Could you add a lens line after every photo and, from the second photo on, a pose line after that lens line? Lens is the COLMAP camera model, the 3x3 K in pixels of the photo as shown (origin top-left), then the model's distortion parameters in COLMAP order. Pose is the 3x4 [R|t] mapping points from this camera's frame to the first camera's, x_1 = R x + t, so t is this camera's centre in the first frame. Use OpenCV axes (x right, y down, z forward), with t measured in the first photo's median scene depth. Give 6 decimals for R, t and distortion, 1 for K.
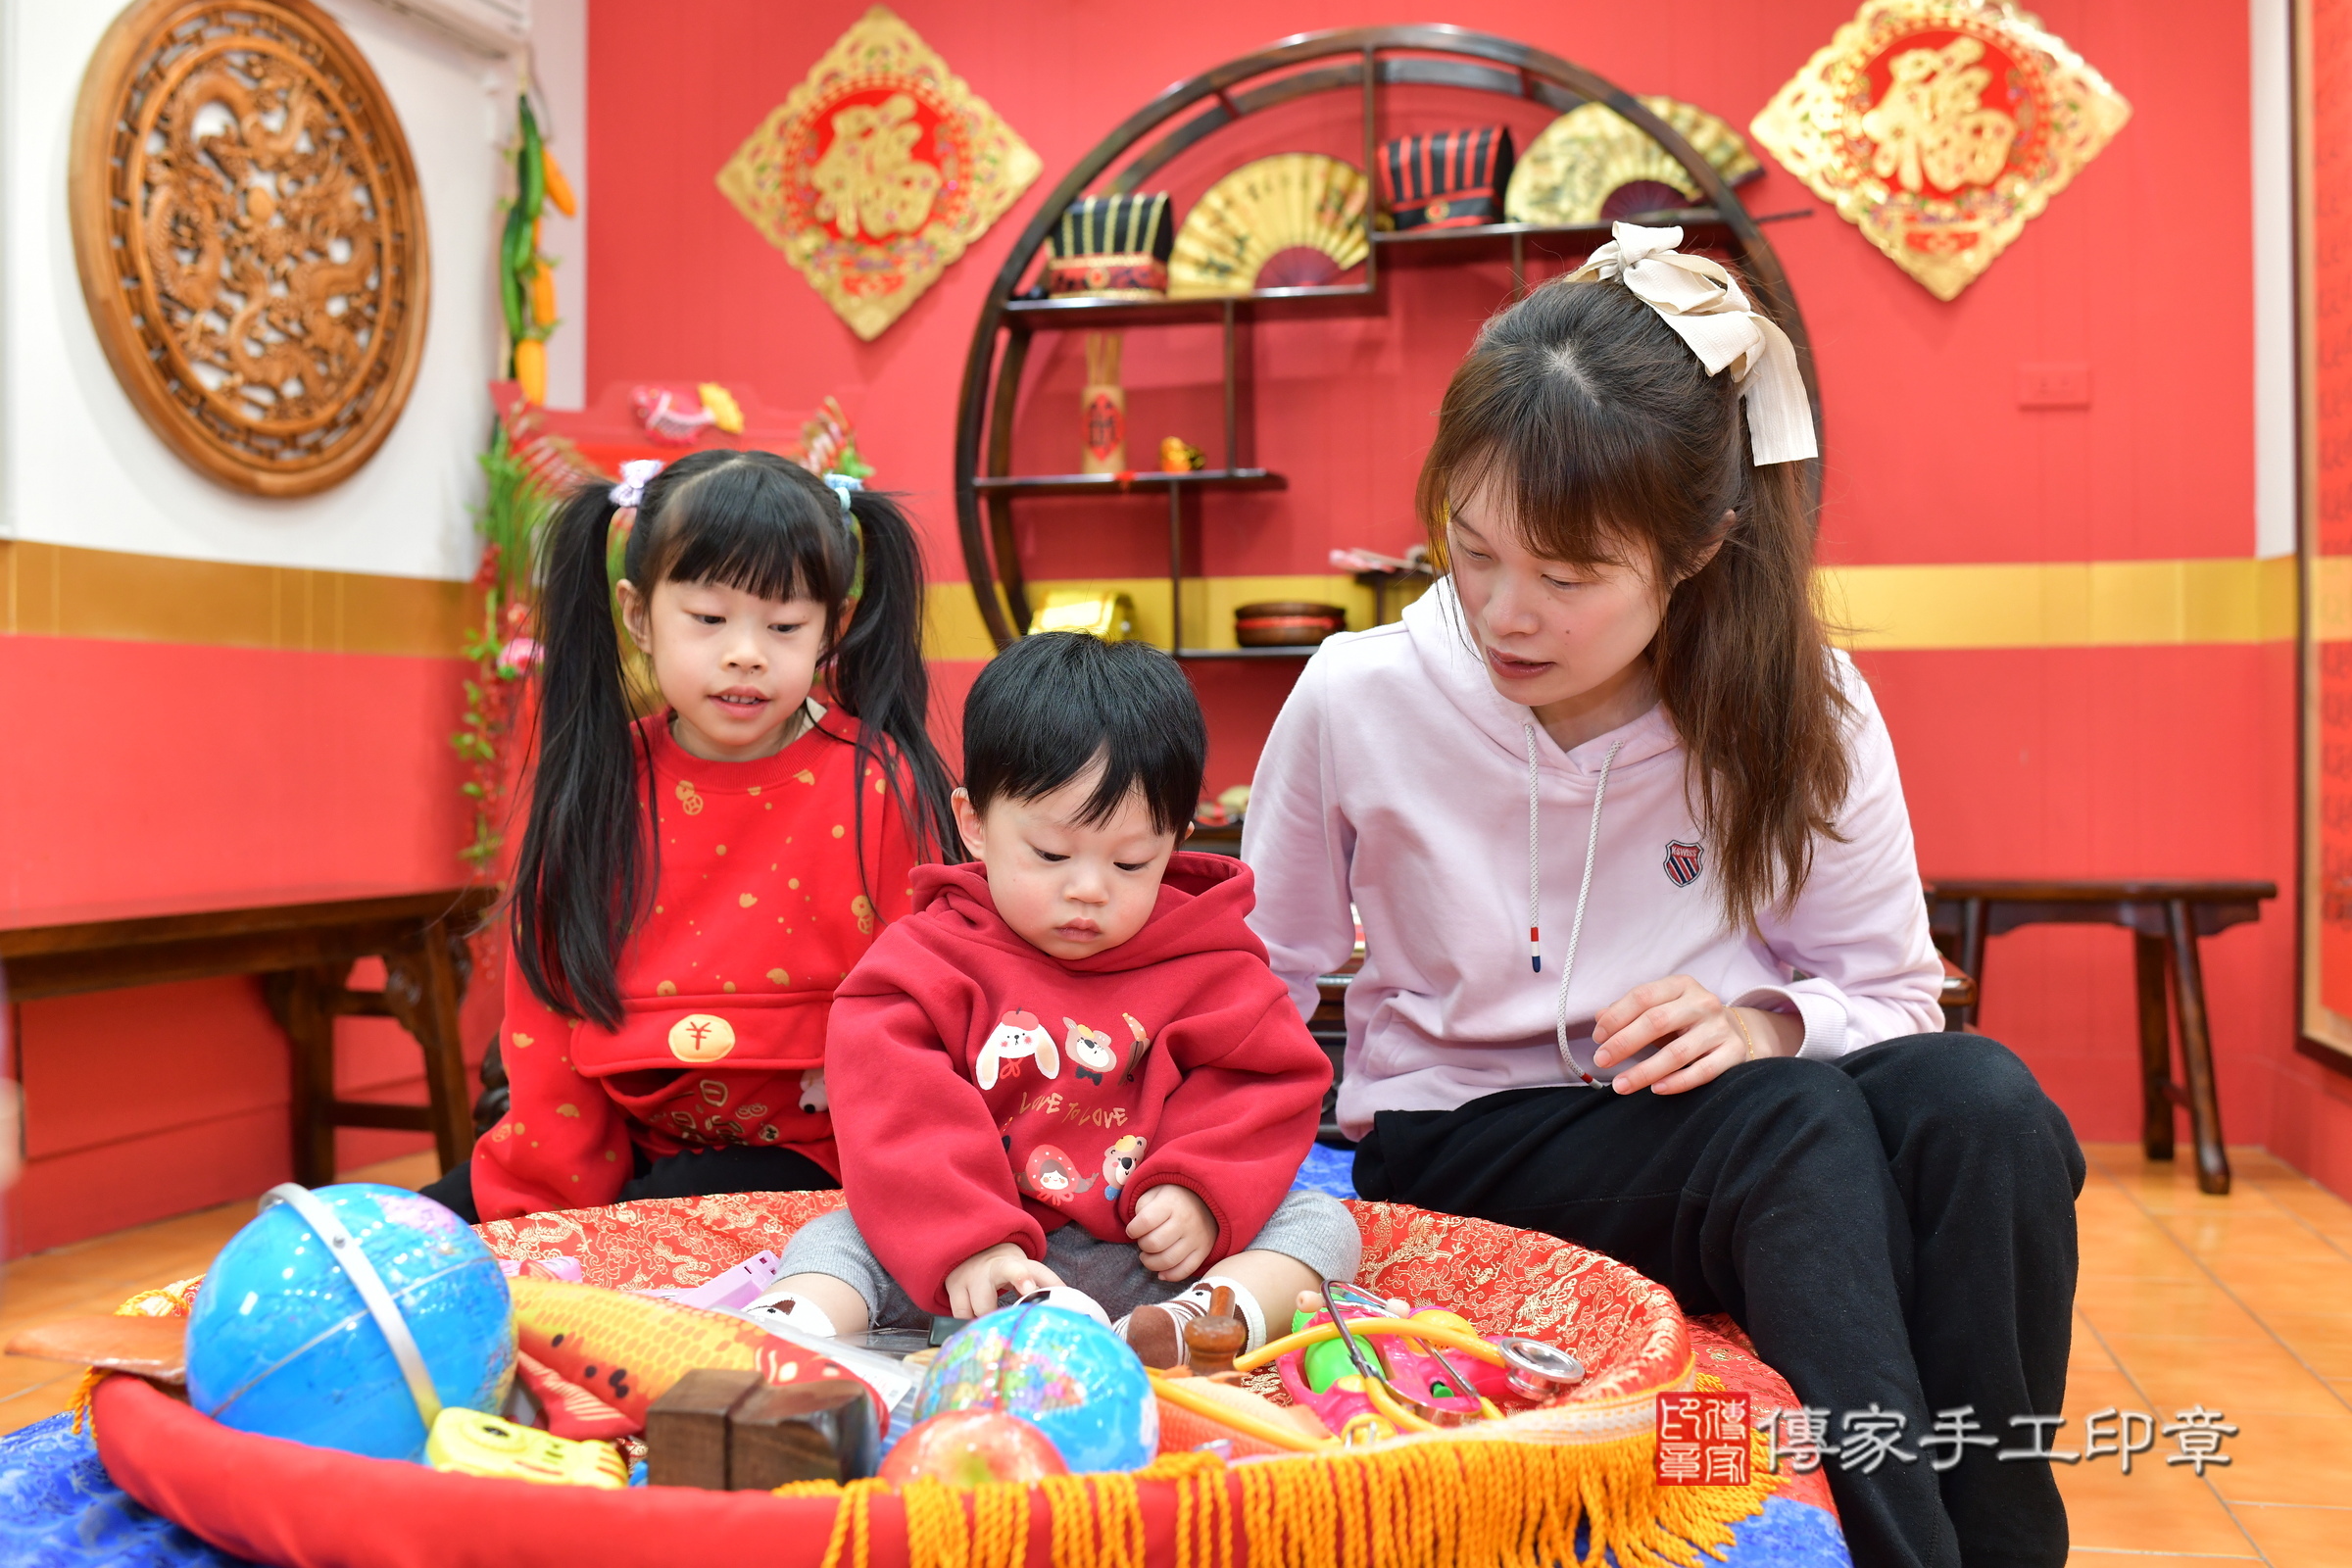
lens RADIAL K [[2404.2, 0, 1180.7], [0, 2404.2, 780.3], [0, 0, 1]] dist [-0.107422, 0.126166]
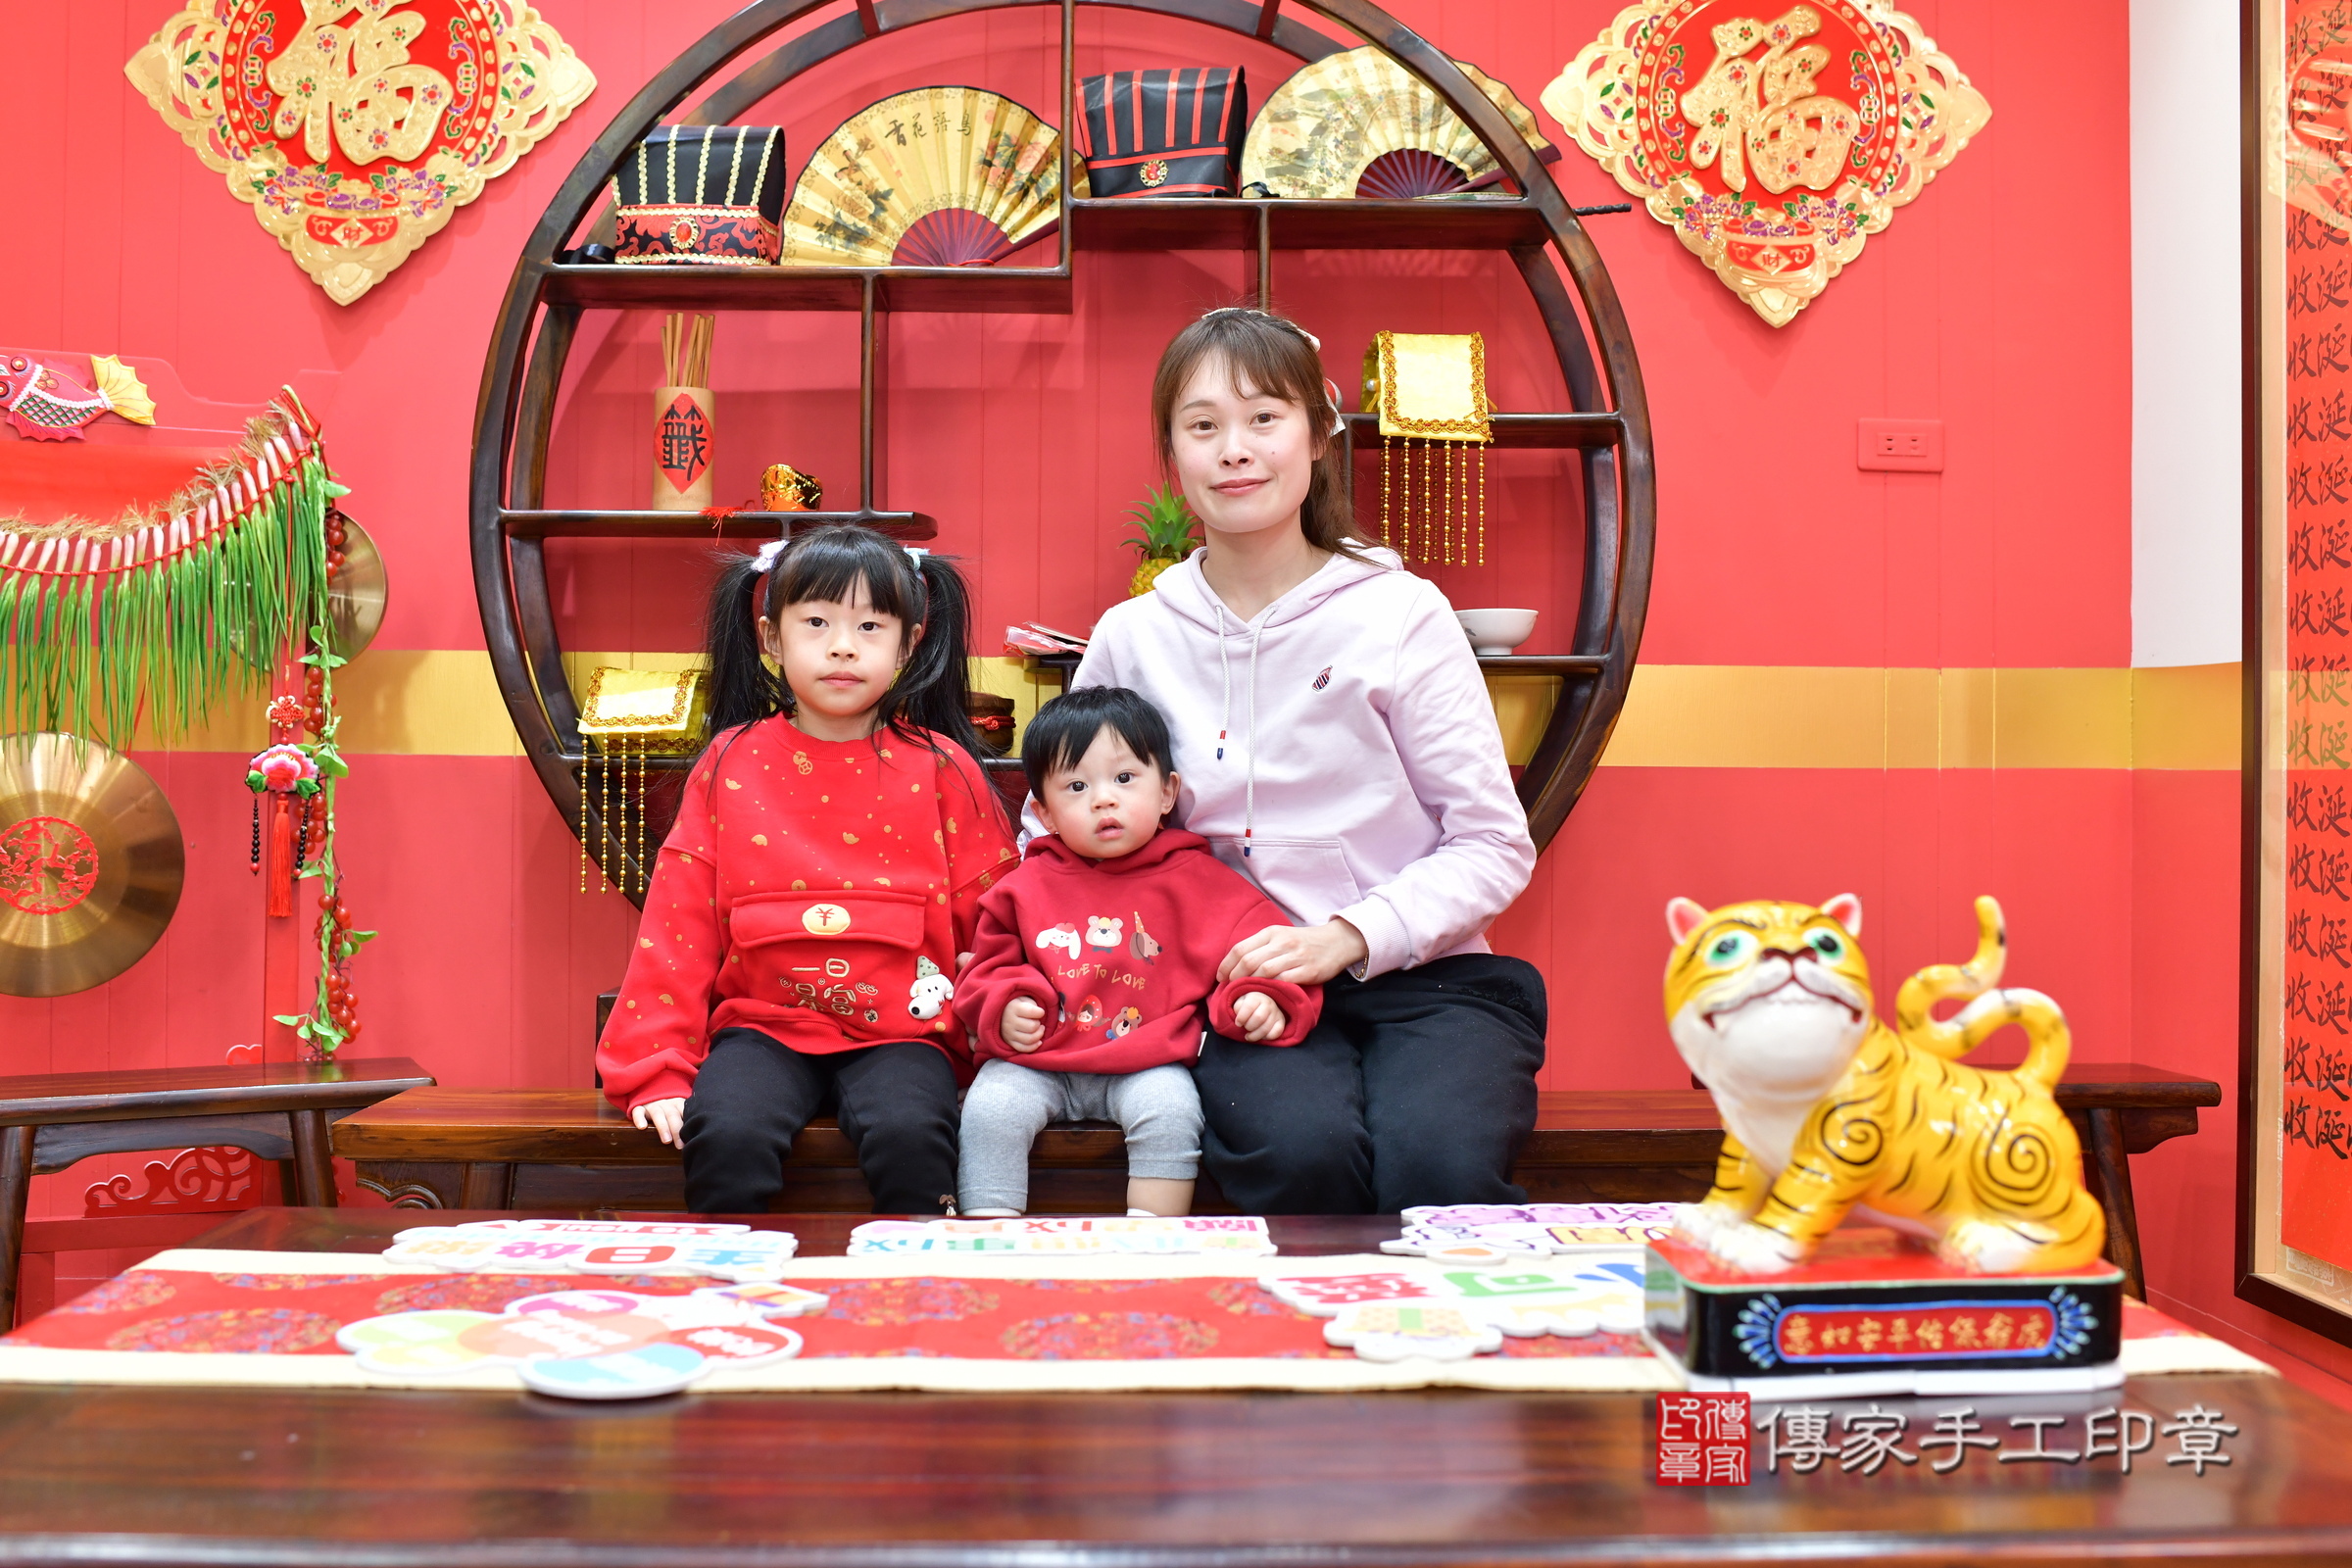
lens RADIAL K [[2404.2, 0, 1180.7], [0, 2404.2, 780.3], [0, 0, 1]] dist [-0.107422, 0.126166]
pose [[0.972644, 0.016154, 0.231740, -0.052761], [-0.012918, 0.999797, -0.015478, -0.036953], [-0.231943, 0.012061, 0.972655, 0.271675]]
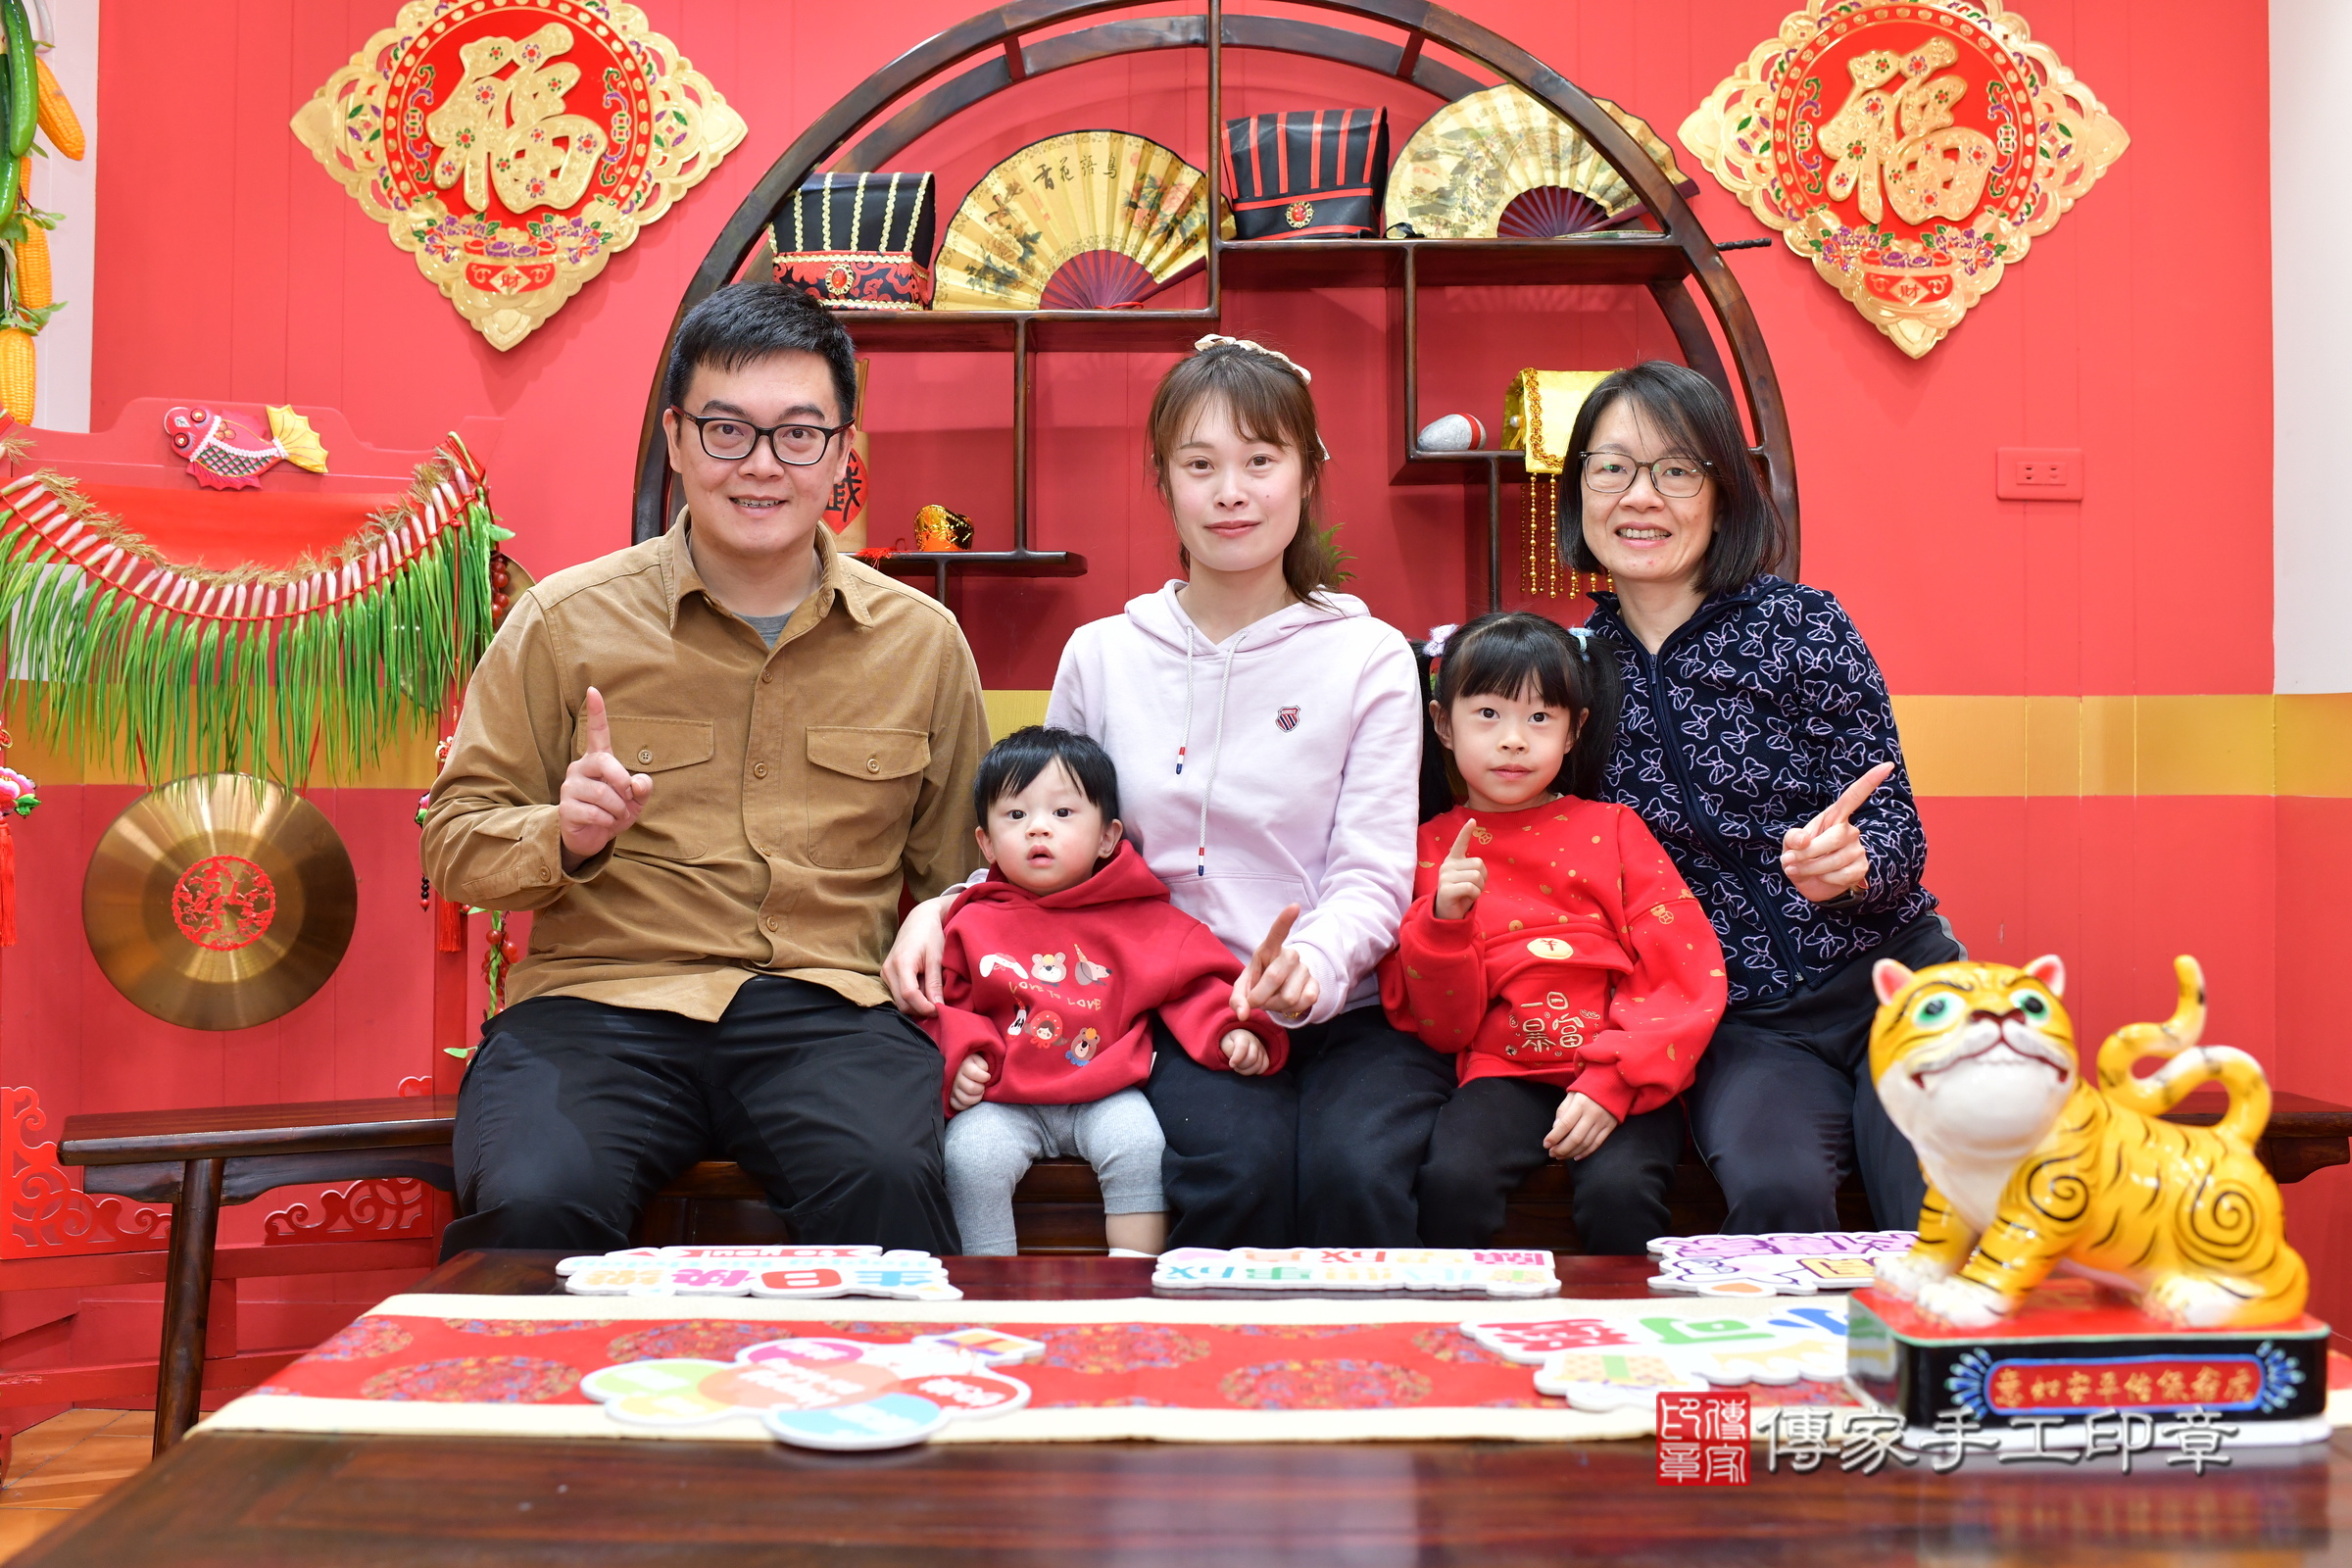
lens RADIAL K [[2404.2, 0, 1180.7], [0, 2404.2, 780.3], [0, 0, 1]] dist [-0.107422, 0.126166]
pose [[0.980541, 0.011680, 0.195966, -0.073705], [-0.008548, 0.999822, -0.016822, -0.045771], [-0.196127, 0.014819, 0.980466, 0.265586]]
